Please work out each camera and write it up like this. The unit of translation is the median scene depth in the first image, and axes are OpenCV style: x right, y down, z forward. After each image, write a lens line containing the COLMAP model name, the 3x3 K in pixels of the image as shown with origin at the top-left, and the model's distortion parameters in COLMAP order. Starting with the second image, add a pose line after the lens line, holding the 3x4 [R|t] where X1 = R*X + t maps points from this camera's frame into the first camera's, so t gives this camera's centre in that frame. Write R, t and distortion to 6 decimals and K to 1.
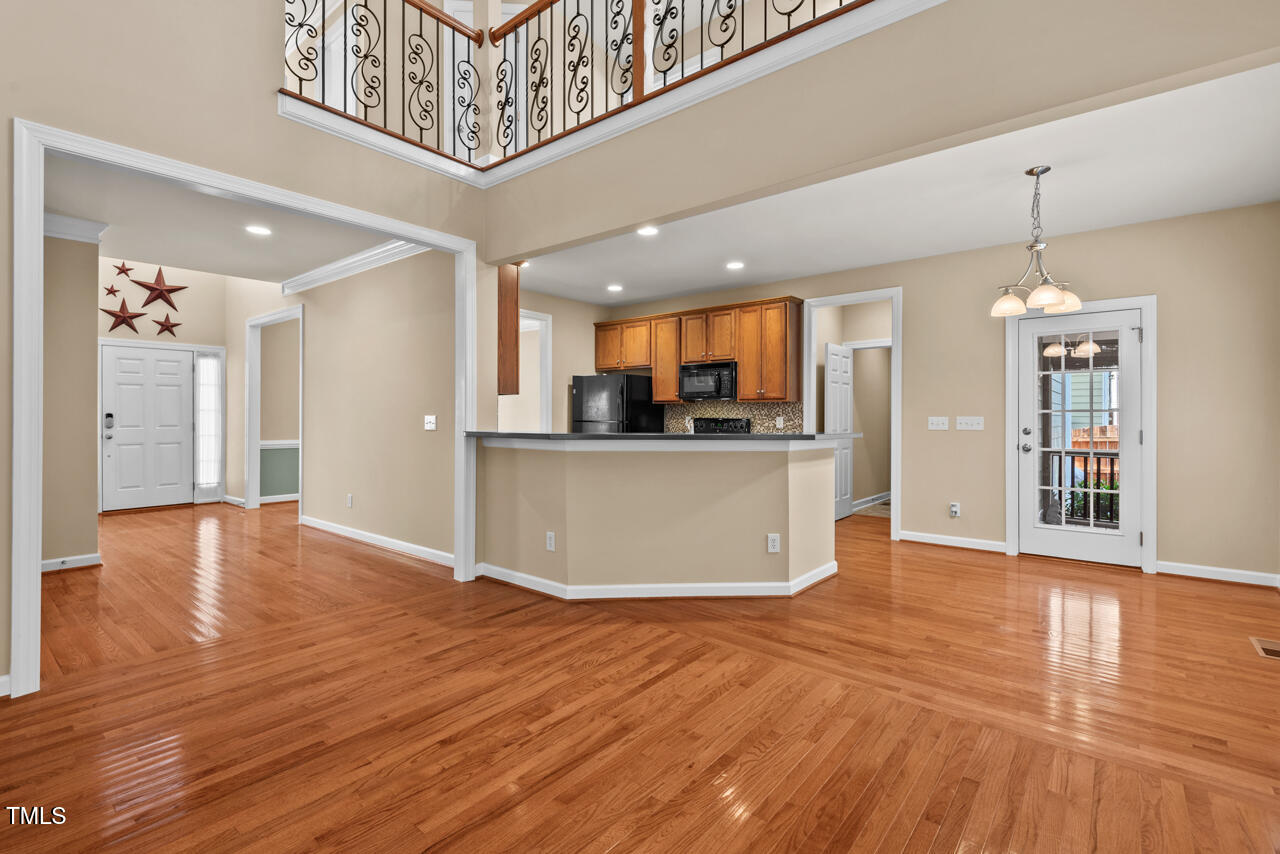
lens RADIAL K [[581.3, 0, 641.9], [0, 581.3, 415.4], [0, 0, 1]] dist [0.023265, -0.014520]
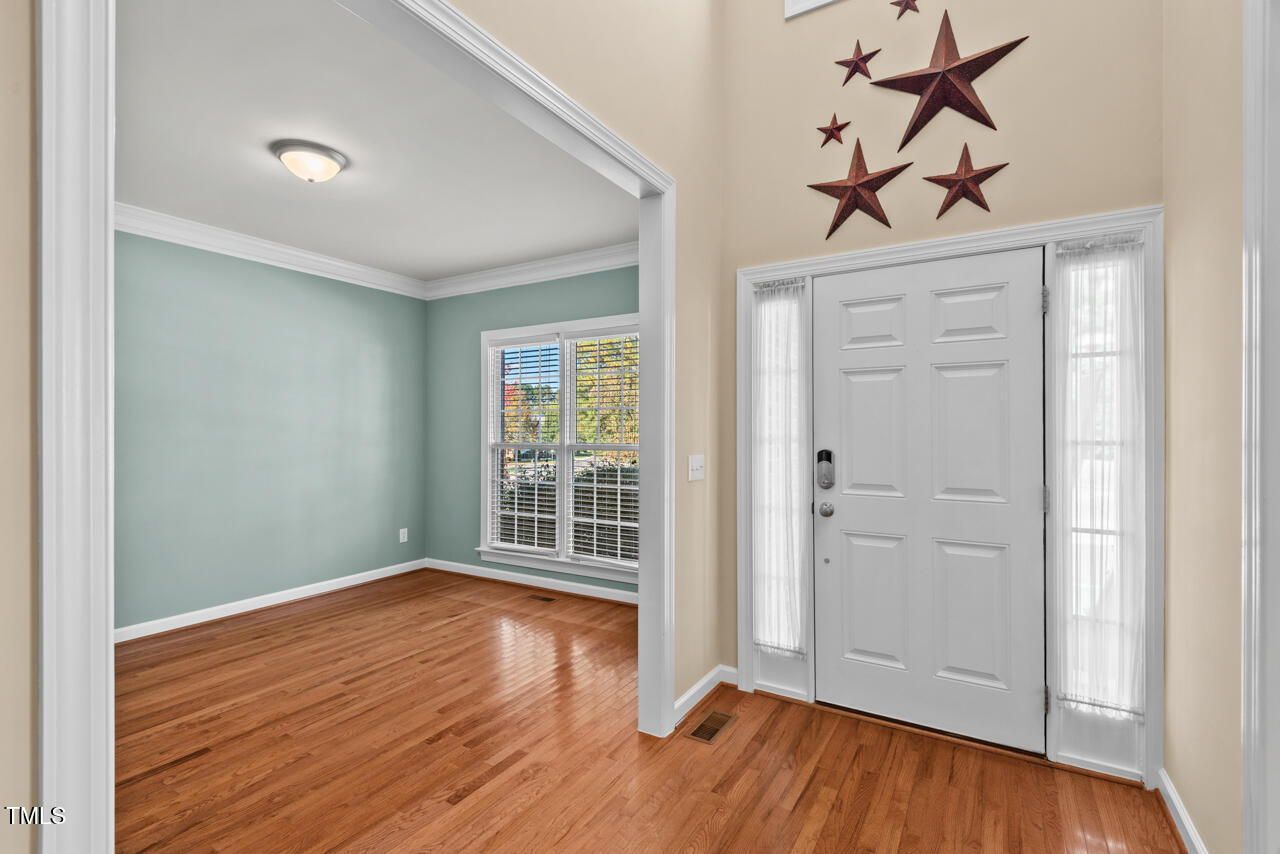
lens RADIAL K [[581.3, 0, 640.9], [0, 581.3, 428.3], [0, 0, 1]] dist [0.023265, -0.014520]
pose [[0.130089, -0.001045, -0.991502, -1.019915], [-0.002046, 0.999997, -0.001322, -0.032090], [0.991500, 0.002201, 0.130086, 1.556307]]
